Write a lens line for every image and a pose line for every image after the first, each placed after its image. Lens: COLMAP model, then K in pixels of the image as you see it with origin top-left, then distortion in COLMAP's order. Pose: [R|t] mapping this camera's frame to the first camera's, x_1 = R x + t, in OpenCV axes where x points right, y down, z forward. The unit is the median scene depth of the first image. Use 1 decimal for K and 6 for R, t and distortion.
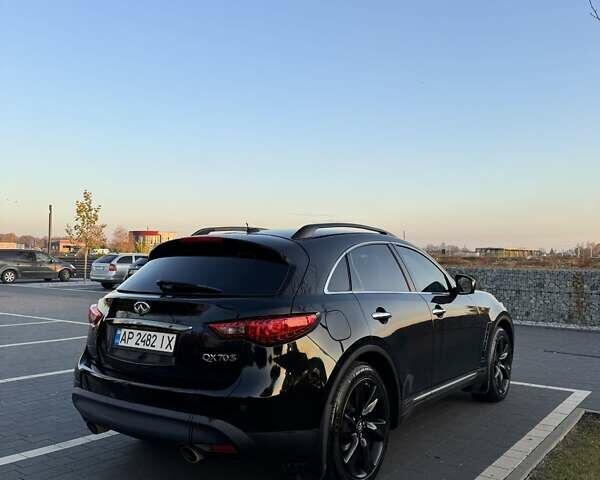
lens RADIAL K [[582.5, 0, 298.2], [0, 582.5, 240.4], [0, 0, 1]] dist [0.045955, 0.000000]
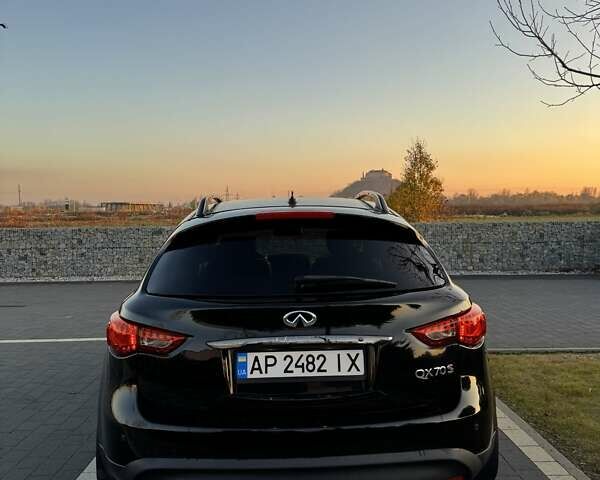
lens RADIAL K [[582.5, 0, 301.0], [0, 582.5, 238.4], [0, 0, 1]] dist [0.045955, 0.000000]
pose [[0.802230, -0.050046, 0.594914, -0.641849], [0.005346, 0.997043, 0.076665, -0.030727], [-0.596992, -0.058322, 0.800125, 0.436462]]
